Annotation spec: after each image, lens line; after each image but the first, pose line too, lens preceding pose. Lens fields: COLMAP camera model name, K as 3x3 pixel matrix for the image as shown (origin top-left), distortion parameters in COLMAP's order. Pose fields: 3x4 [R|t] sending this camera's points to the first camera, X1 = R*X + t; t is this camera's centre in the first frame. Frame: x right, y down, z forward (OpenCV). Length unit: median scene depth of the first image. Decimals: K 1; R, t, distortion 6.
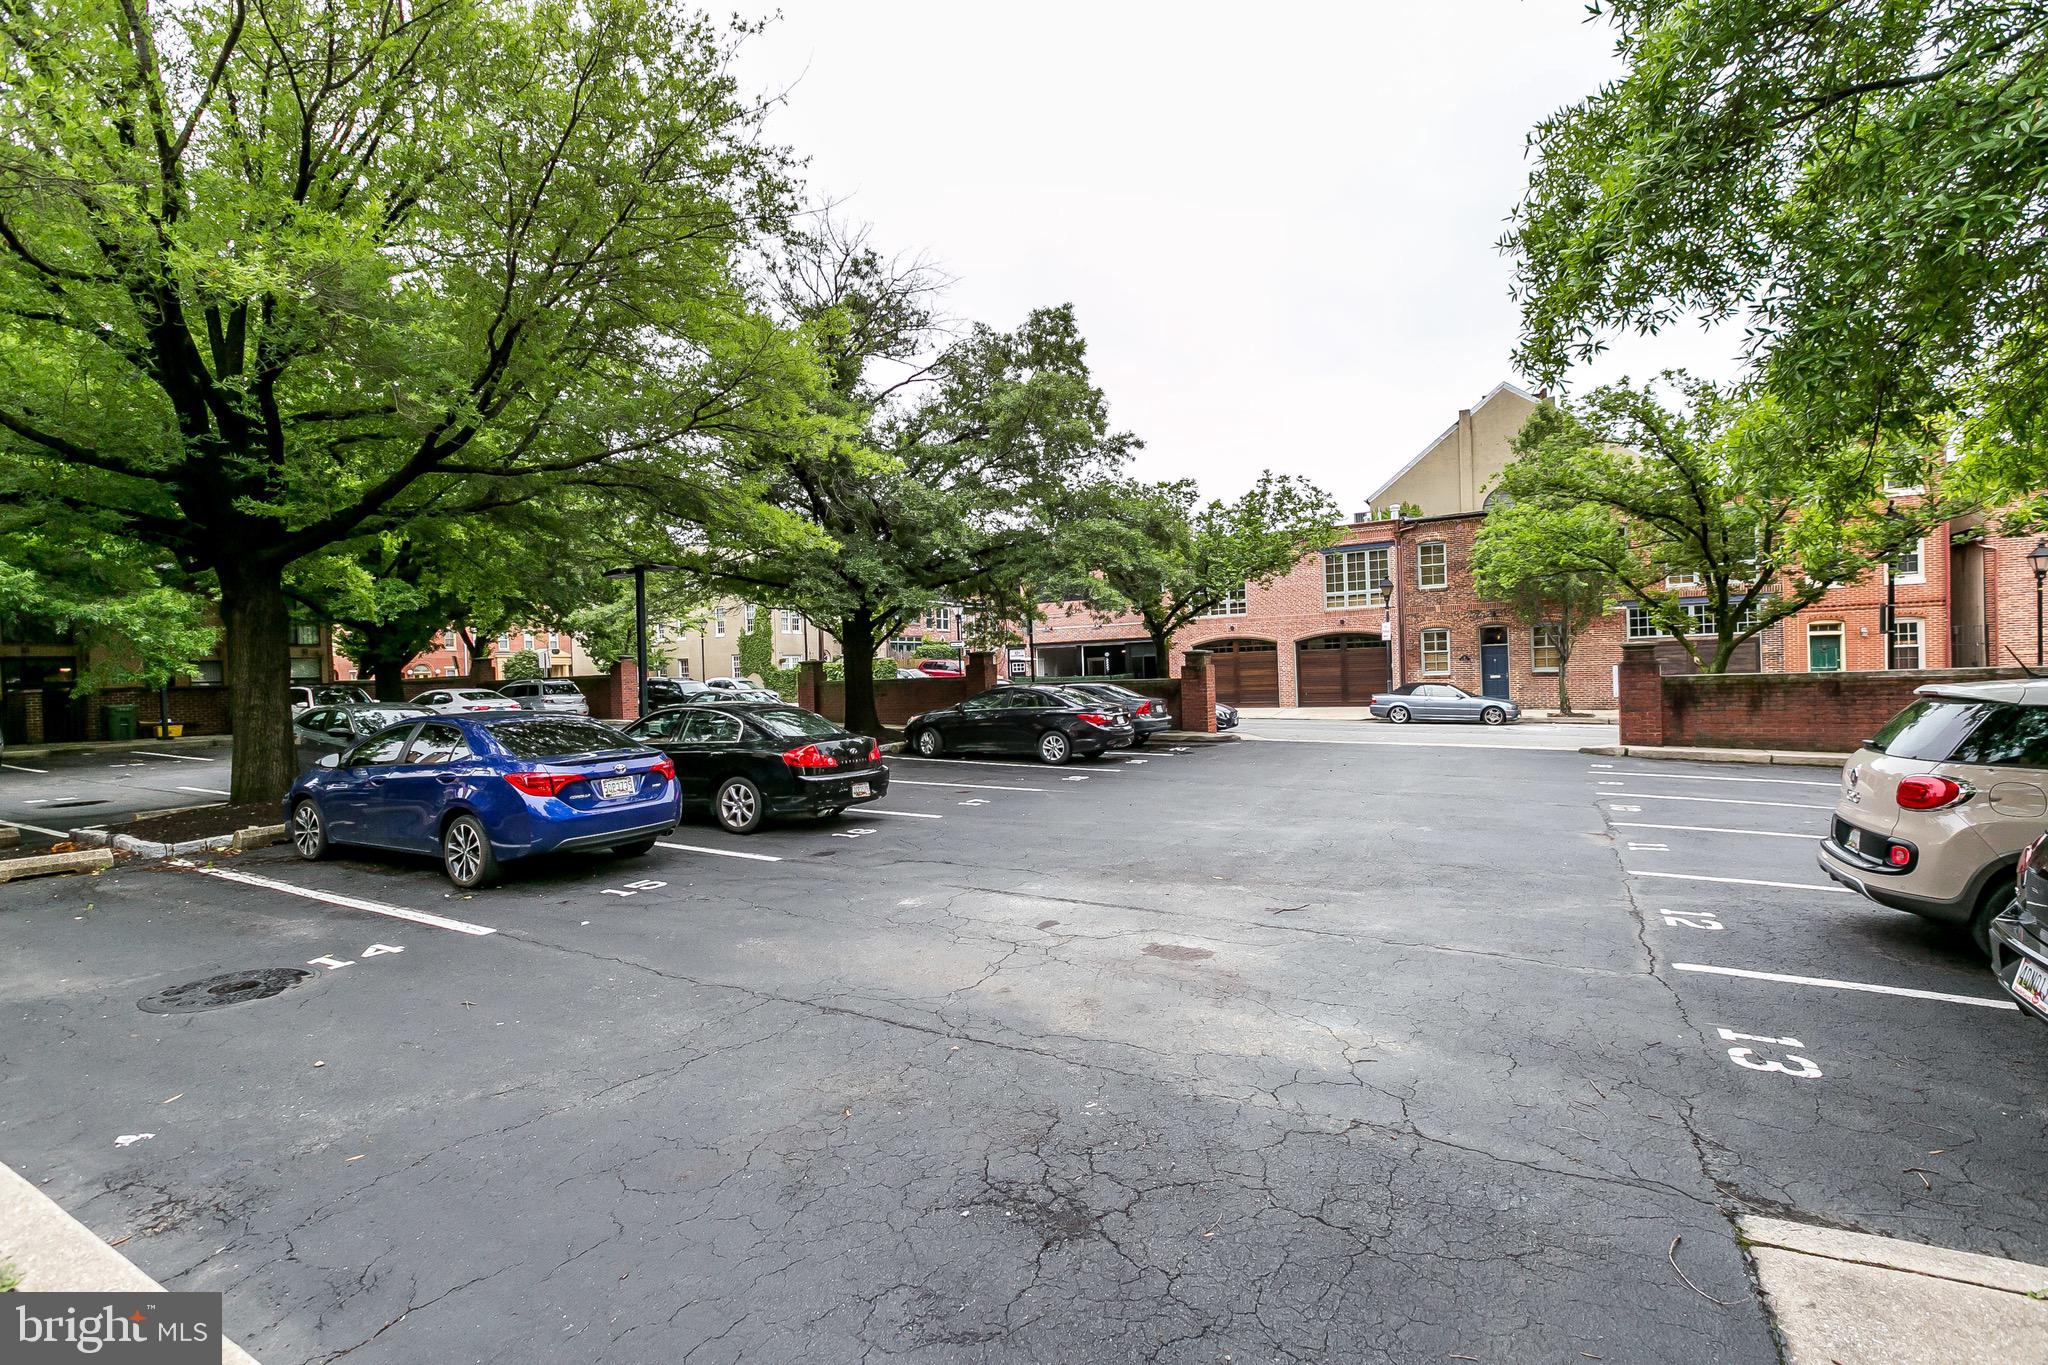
lens RADIAL K [[919.0, 0, 1020.0], [0, 919.0, 672.7], [0, 0, 1]] dist [0.003231, -0.000023]
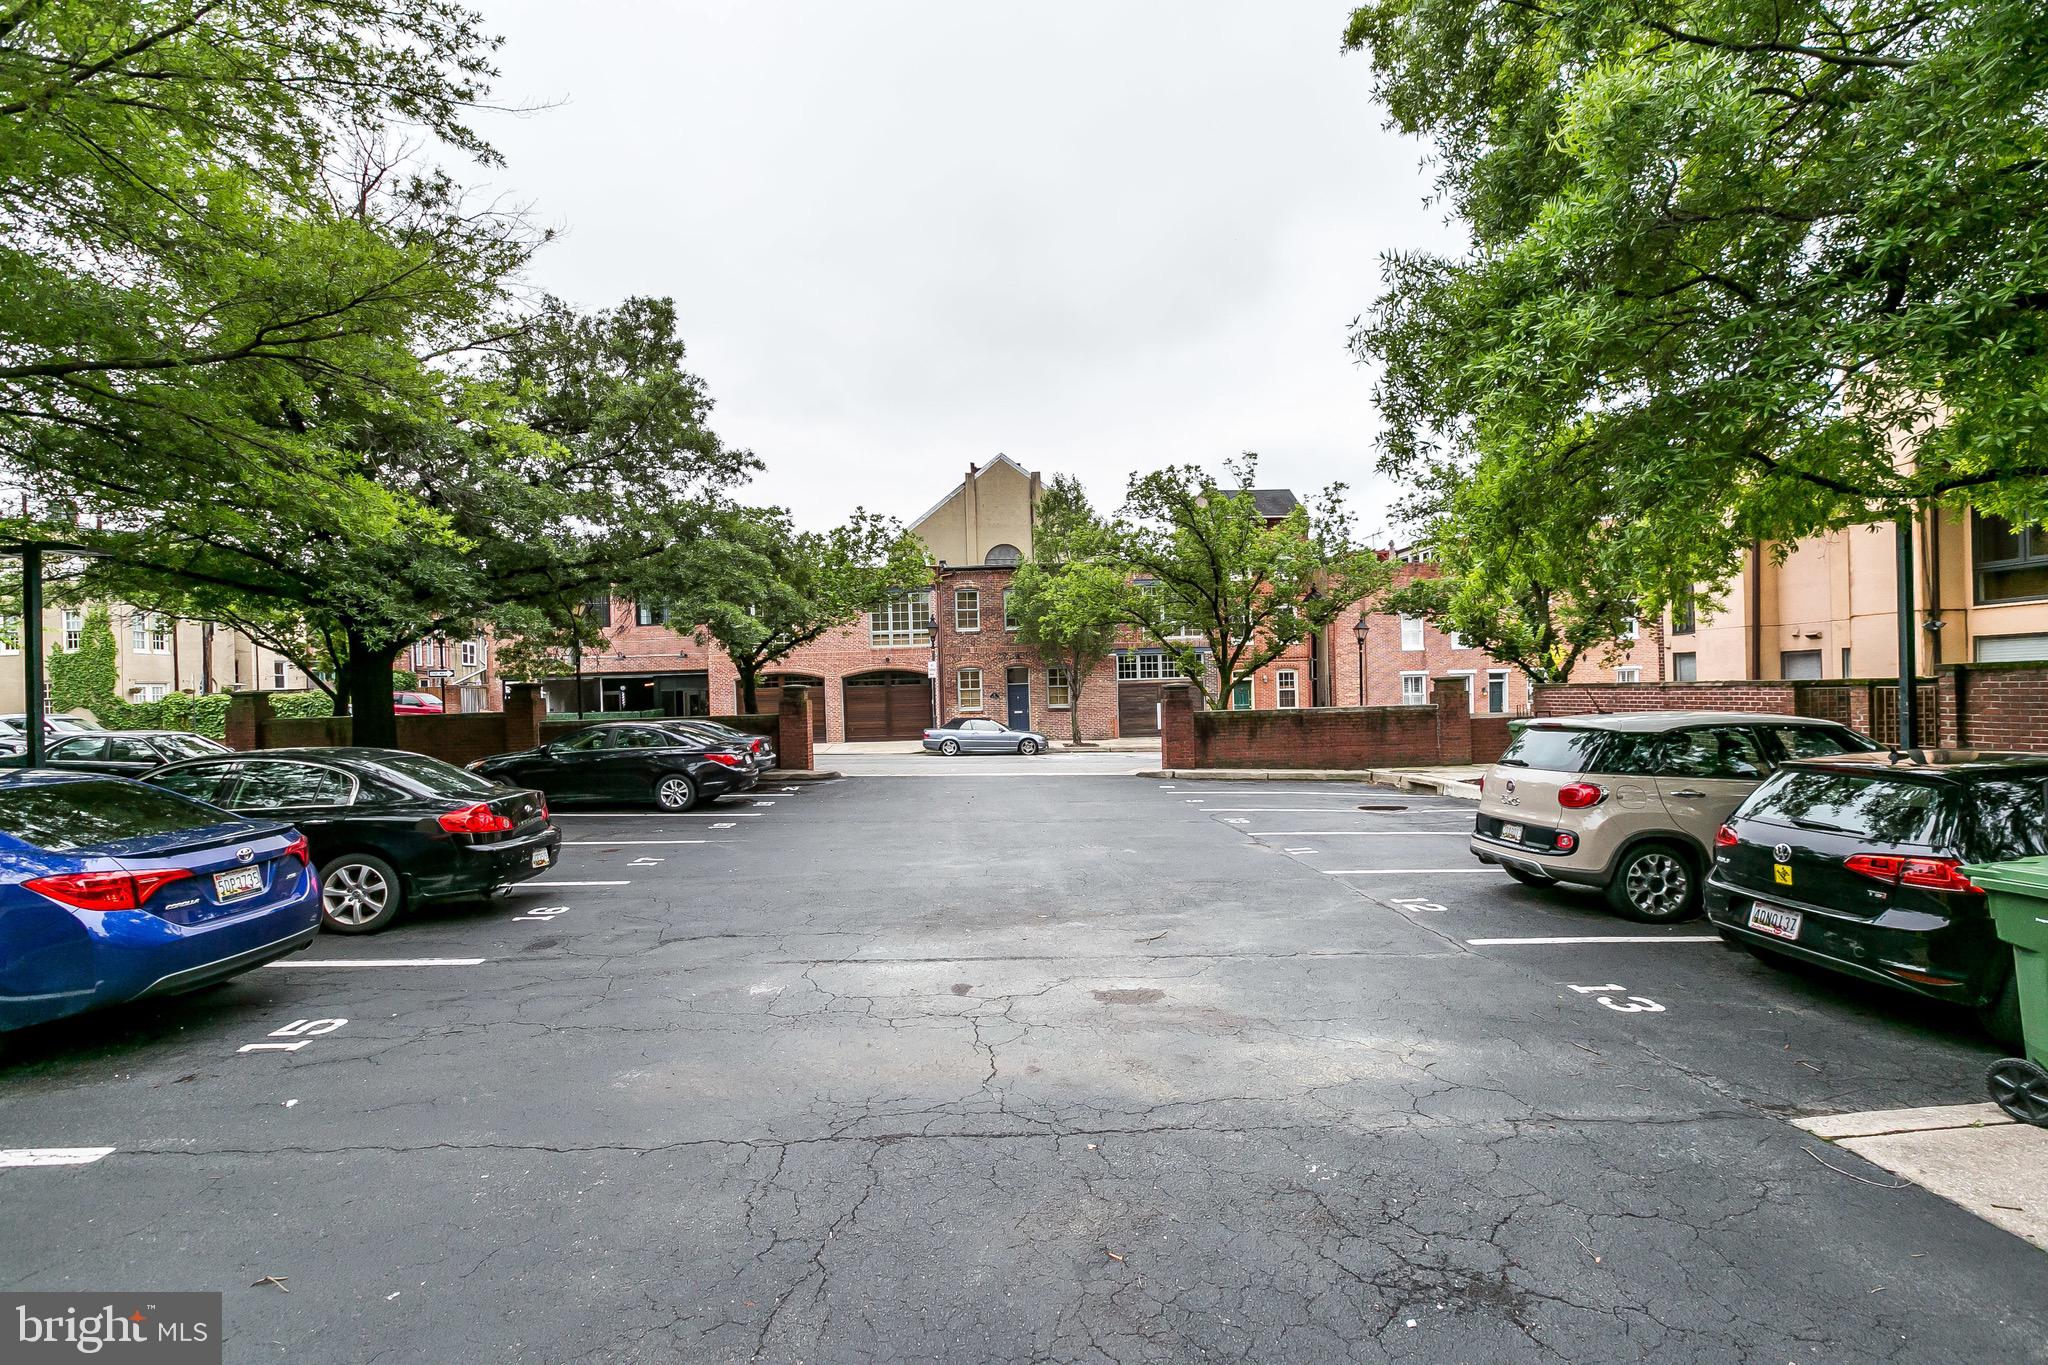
lens RADIAL K [[919.0, 0, 1023.6], [0, 919.0, 685.0], [0, 0, 1]] dist [0.003231, -0.000023]
pose [[0.854653, 0.014892, 0.518986, -0.241112], [-0.001822, 0.999668, -0.025686, 0.000100], [-0.519196, 0.021007, 0.854397, 0.122024]]
